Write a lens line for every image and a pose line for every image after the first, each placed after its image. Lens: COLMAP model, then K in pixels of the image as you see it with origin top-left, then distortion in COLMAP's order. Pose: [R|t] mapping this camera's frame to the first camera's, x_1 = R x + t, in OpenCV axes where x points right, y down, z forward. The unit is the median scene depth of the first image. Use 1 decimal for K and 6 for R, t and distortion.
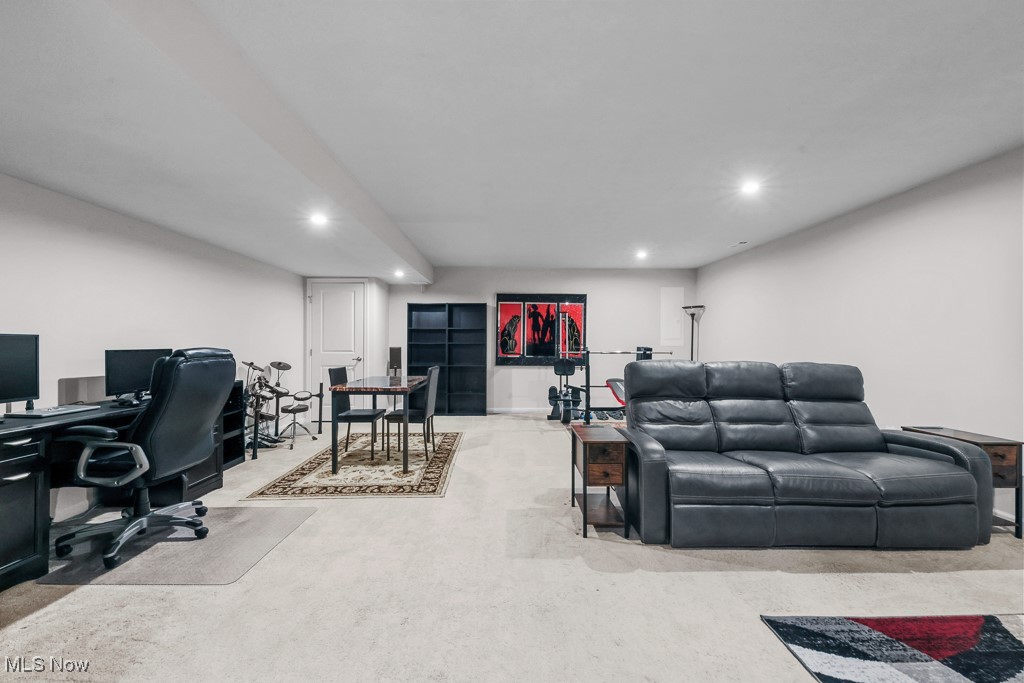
lens RADIAL K [[383.5, 0, 513.5], [0, 383.5, 346.8], [0, 0, 1]] dist [0.014714, -0.006690]
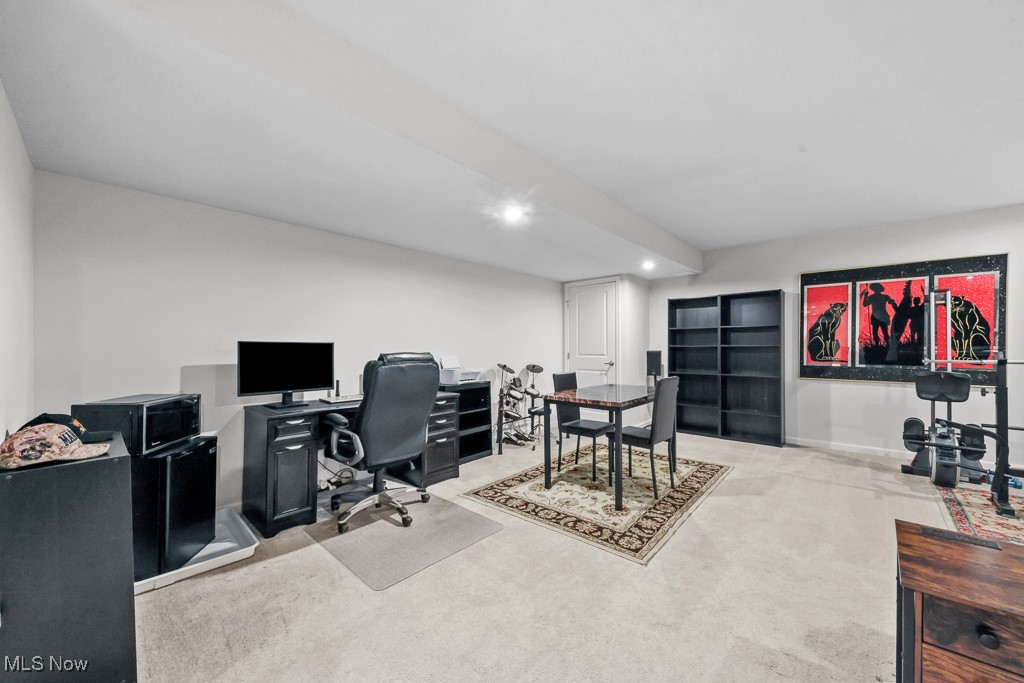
lens RADIAL K [[383.5, 0, 513.5], [0, 383.5, 346.8], [0, 0, 1]] dist [0.014714, -0.006690]
pose [[0.732040, -0.005152, -0.681243, 0.096024], [0.000114, 0.999972, -0.007439, -0.003143], [0.681262, 0.005368, 0.732020, 0.243432]]
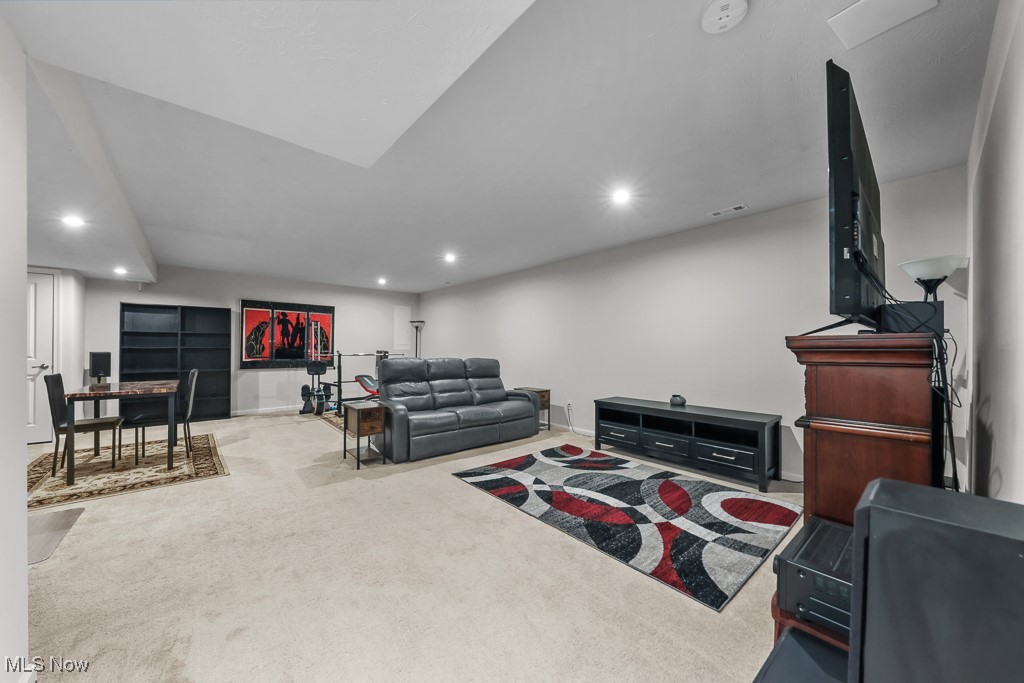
lens RADIAL K [[340.0, 0, 505.9], [0, 340.0, 342.9], [0, 0, 1]] dist [-0.019866, 0.000005]
pose [[0.764844, 0.009651, 0.644143, -0.152010], [0.006075, 0.999735, -0.022192, 0.004874], [-0.644187, 0.020887, 0.764583, -0.282452]]
